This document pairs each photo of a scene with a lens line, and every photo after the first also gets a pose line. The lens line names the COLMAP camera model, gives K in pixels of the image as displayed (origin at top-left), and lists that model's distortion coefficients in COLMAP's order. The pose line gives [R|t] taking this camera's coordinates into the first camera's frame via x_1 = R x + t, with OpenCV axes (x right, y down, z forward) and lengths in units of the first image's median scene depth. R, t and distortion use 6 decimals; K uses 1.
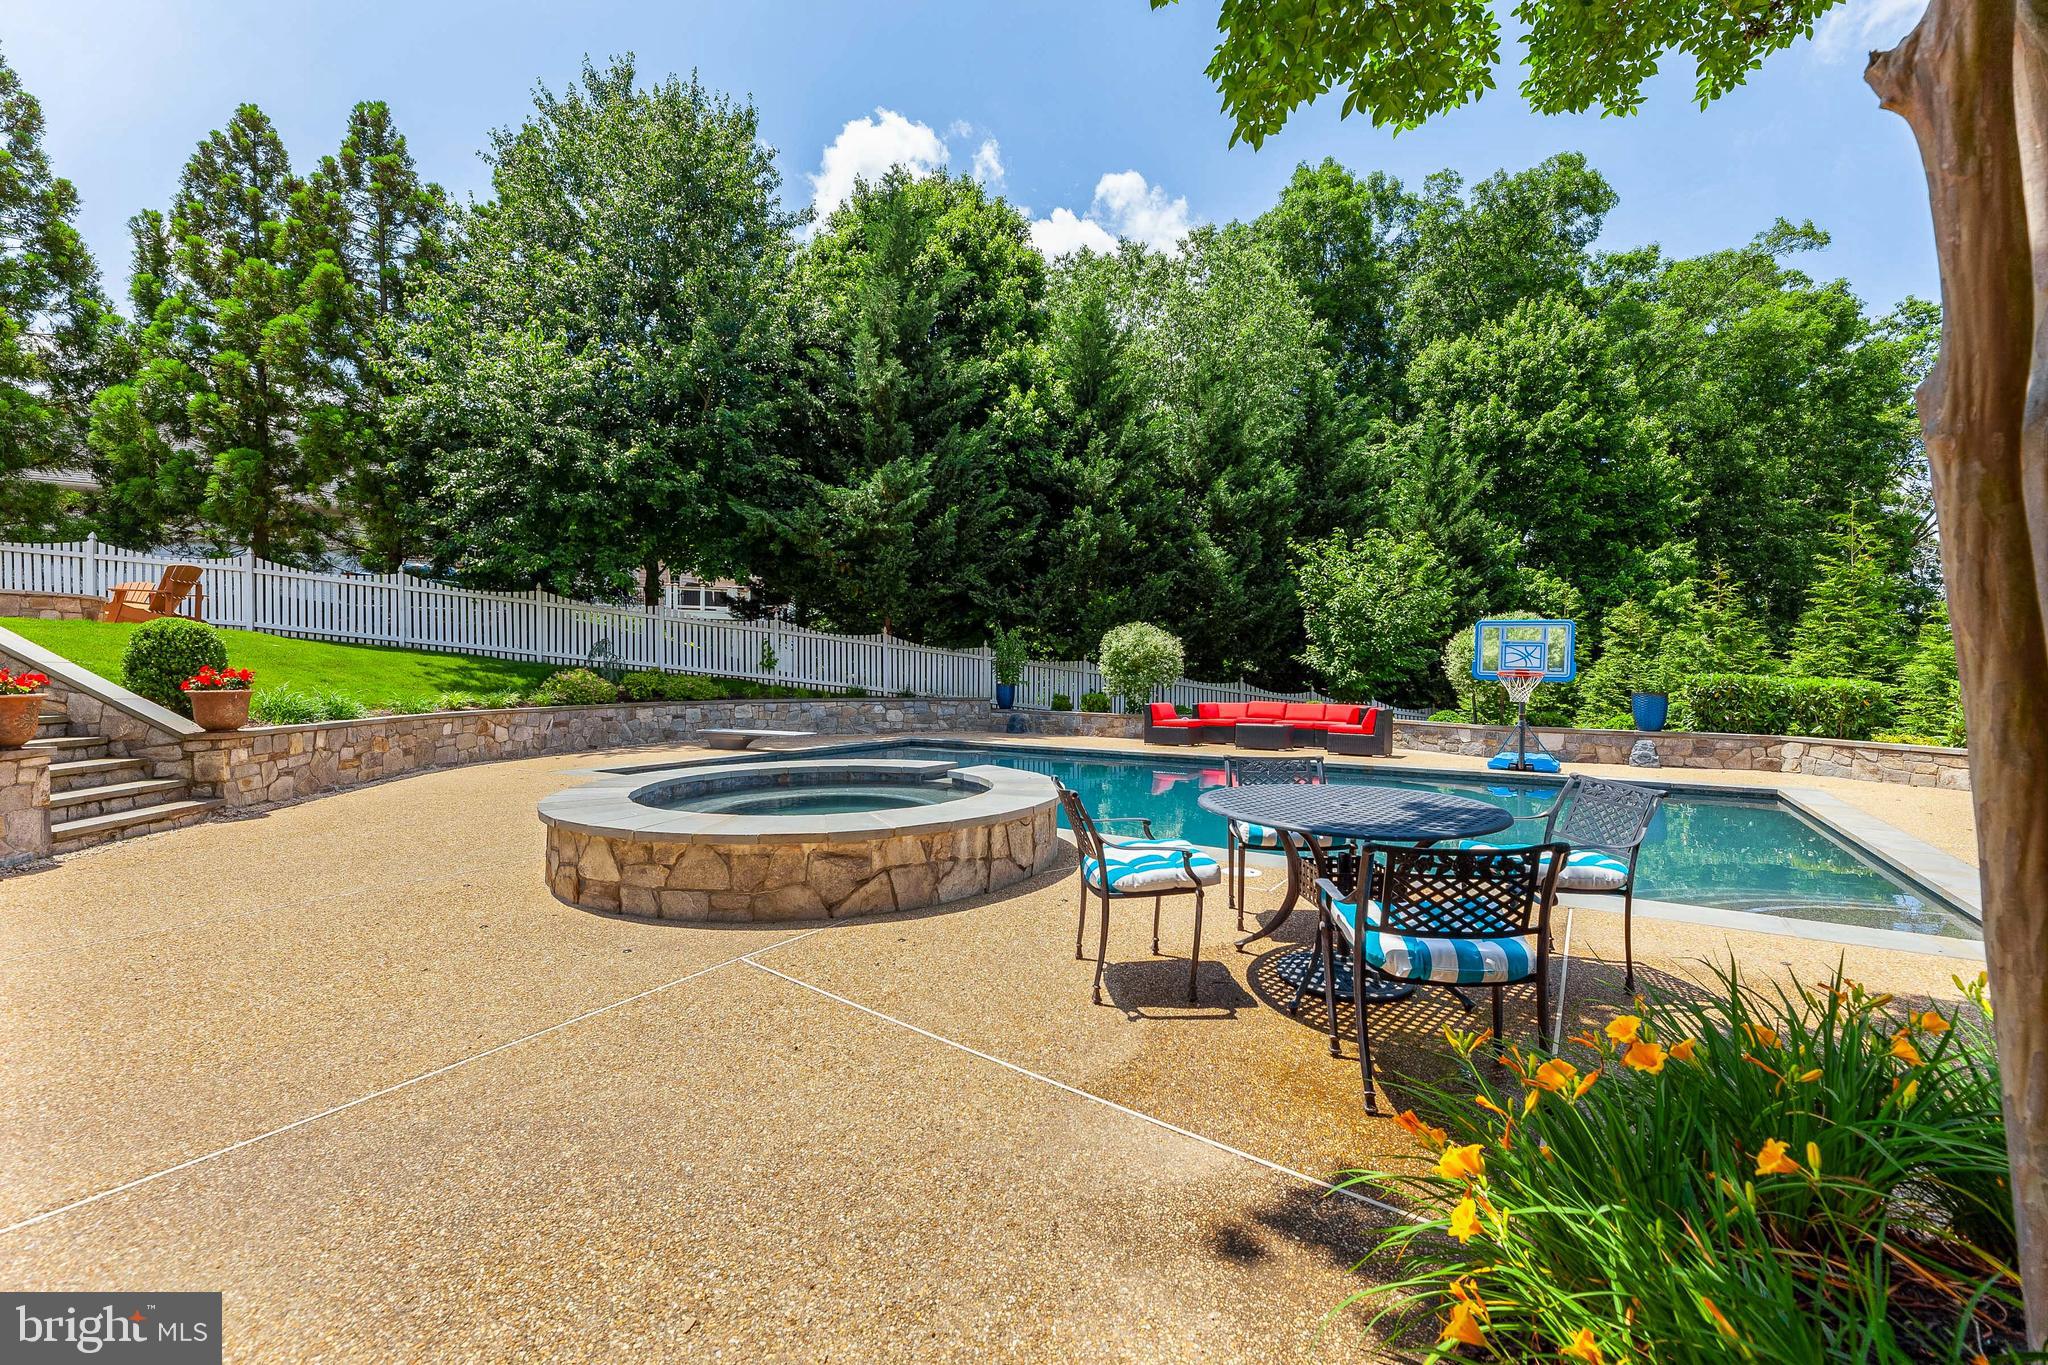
lens RADIAL K [[829.6, 0, 1031.2], [0, 829.6, 681.9], [0, 0, 1]] dist [-0.000025, 0.000162]
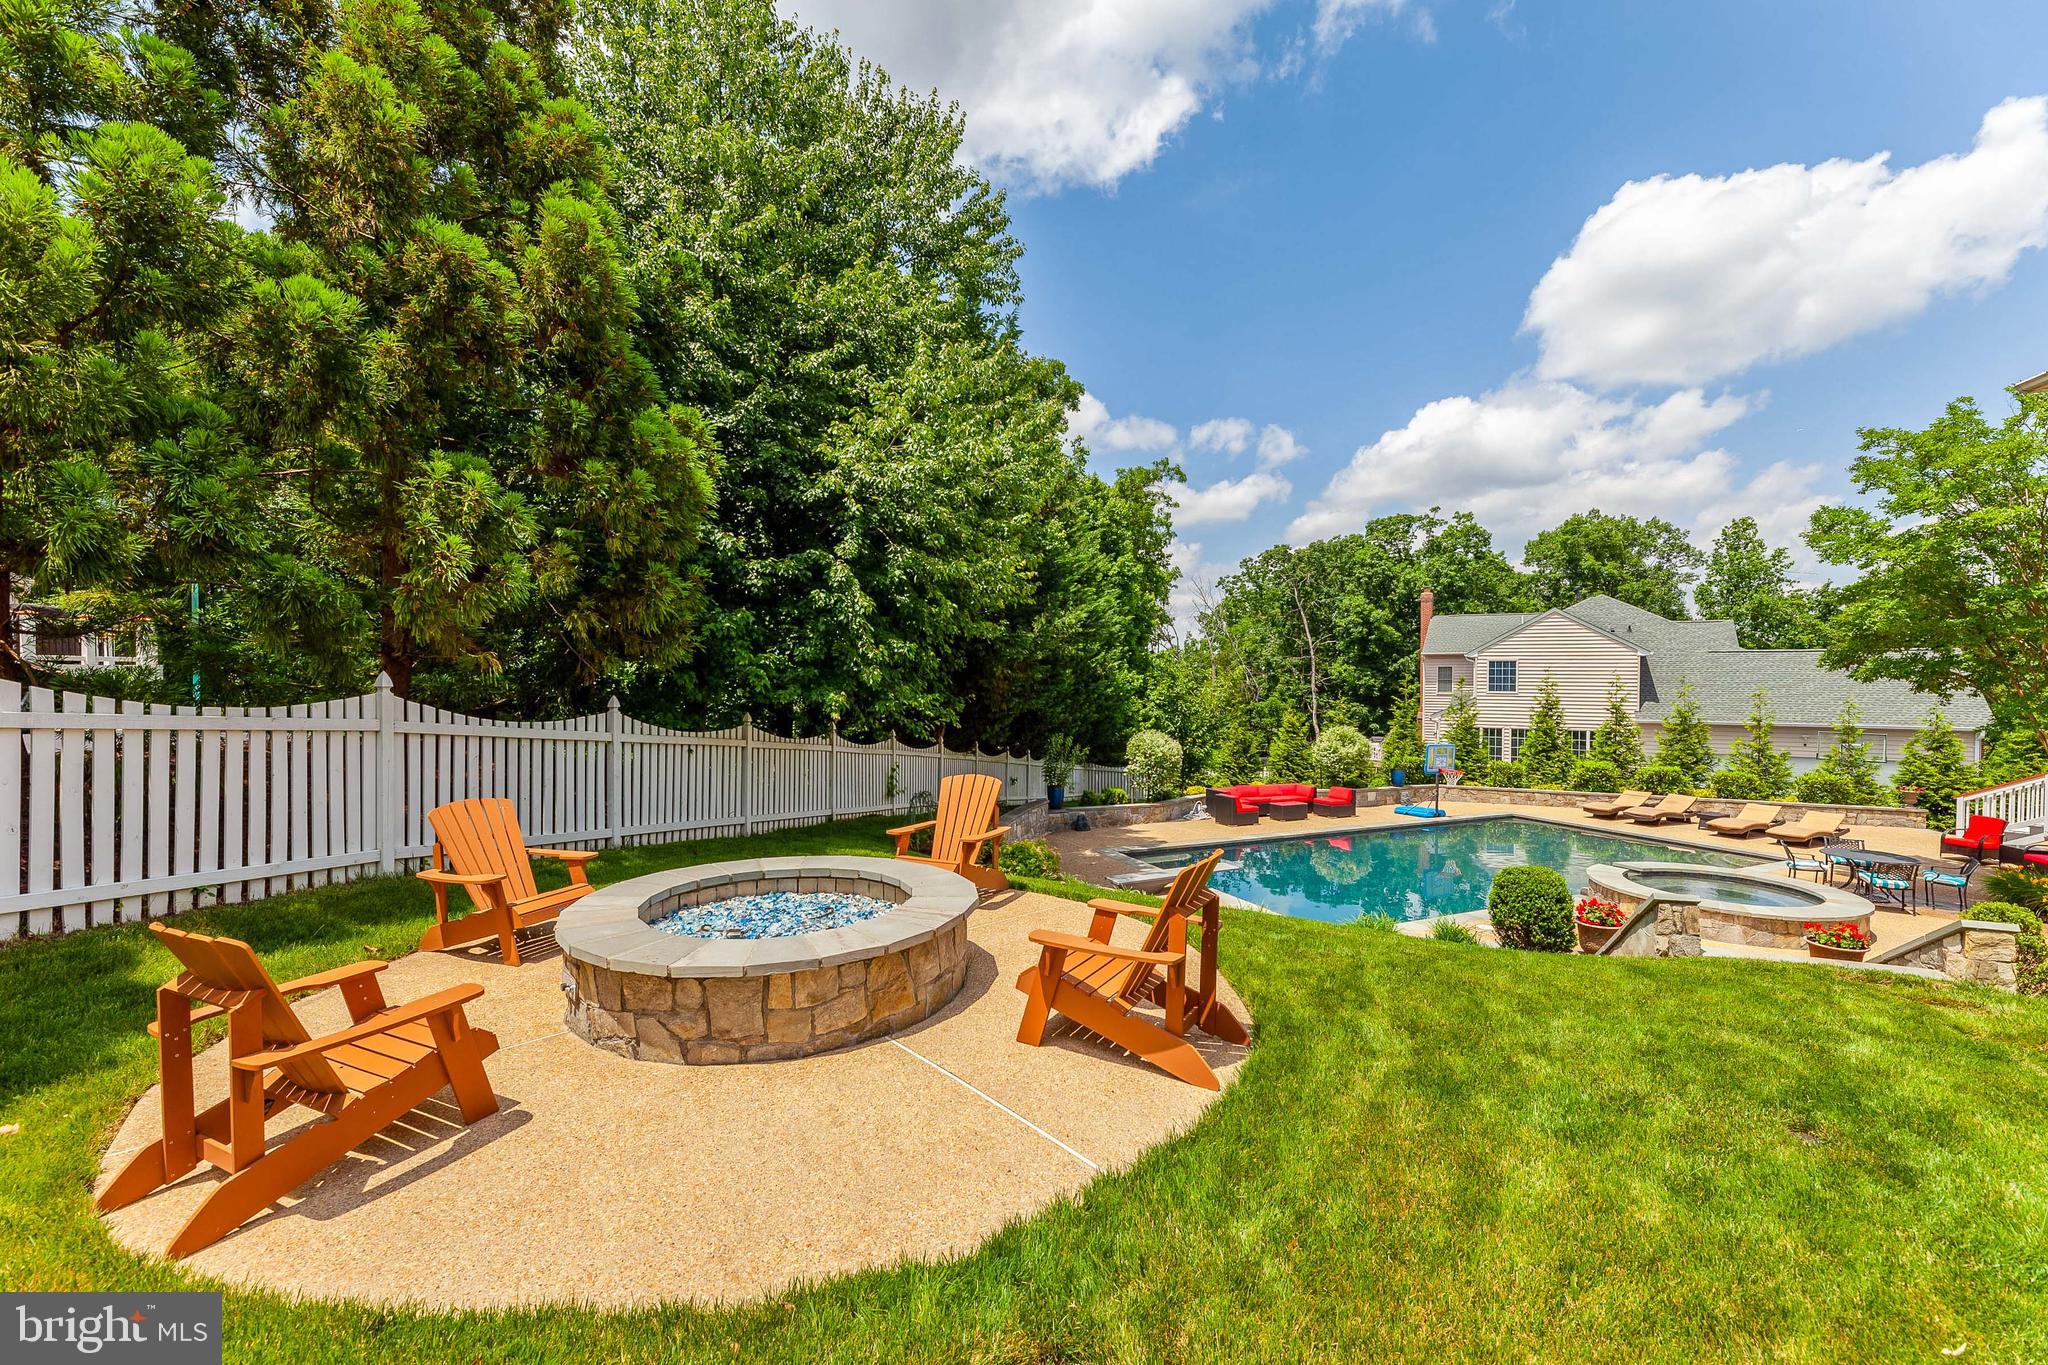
lens RADIAL K [[849.1, 0, 1048.5], [0, 849.1, 677.2], [0, 0, 1]] dist [0.016047, 0.000119]
pose [[0.513023, 0.002096, 0.858372, -1.018822], [0.004679, 0.999975, -0.005238, -0.138388], [-0.858362, 0.006703, 0.513001, 0.440616]]
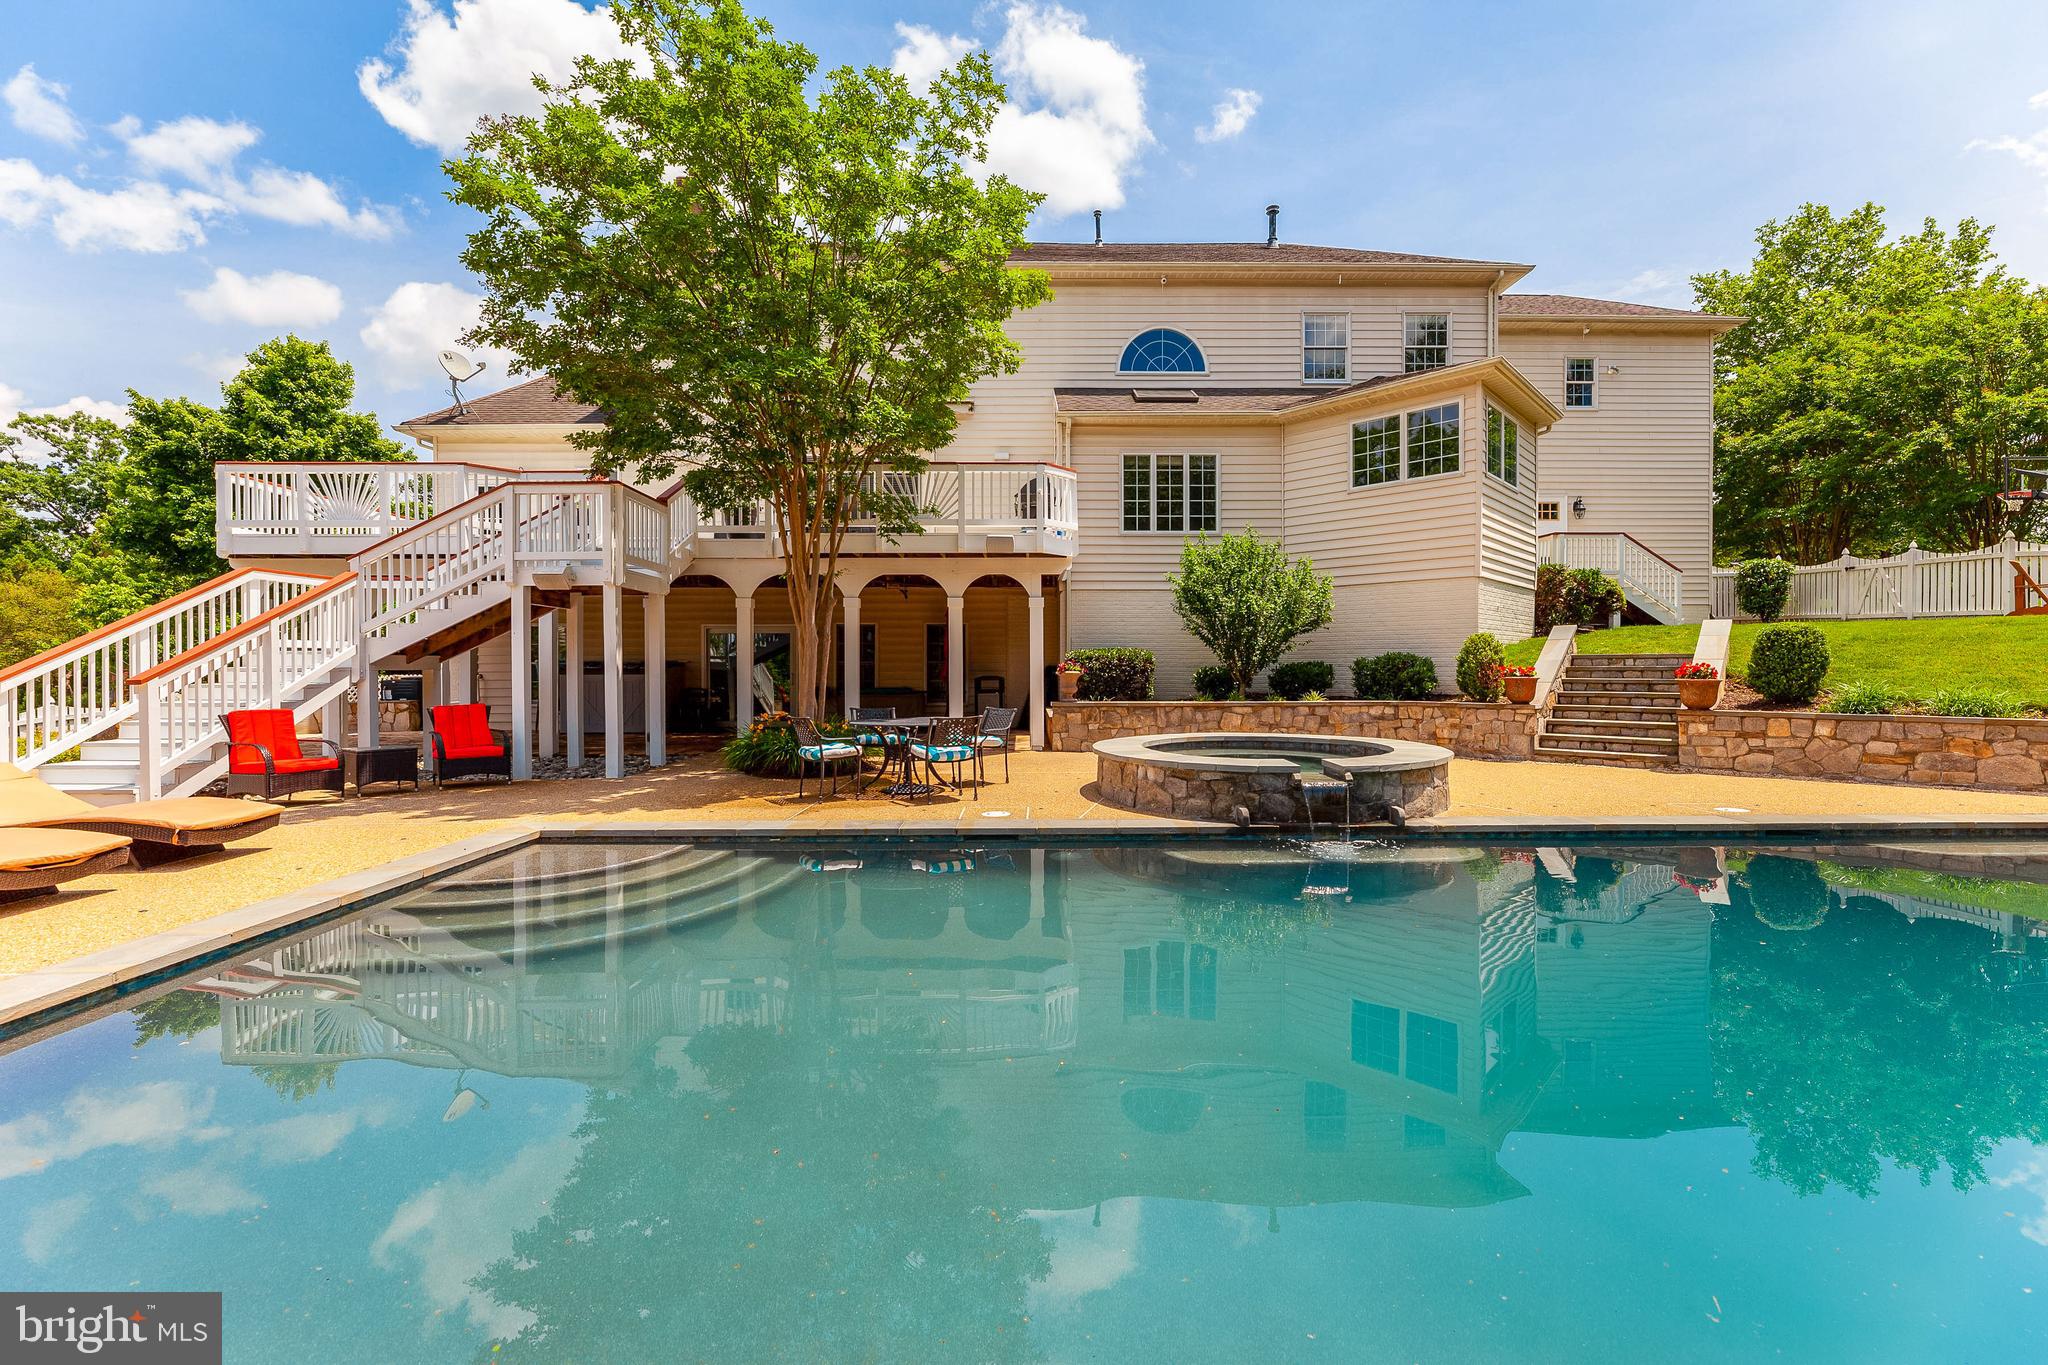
lens RADIAL K [[828.7, 0, 1030.4], [0, 828.7, 671.6], [0, 0, 1]] dist [-0.000264, -0.000055]
pose [[-0.828693, 0.004908, -0.559682, 0.284734], [-0.003935, 0.999886, 0.014595, -0.007275], [0.559690, 0.014297, -0.828579, 0.636612]]
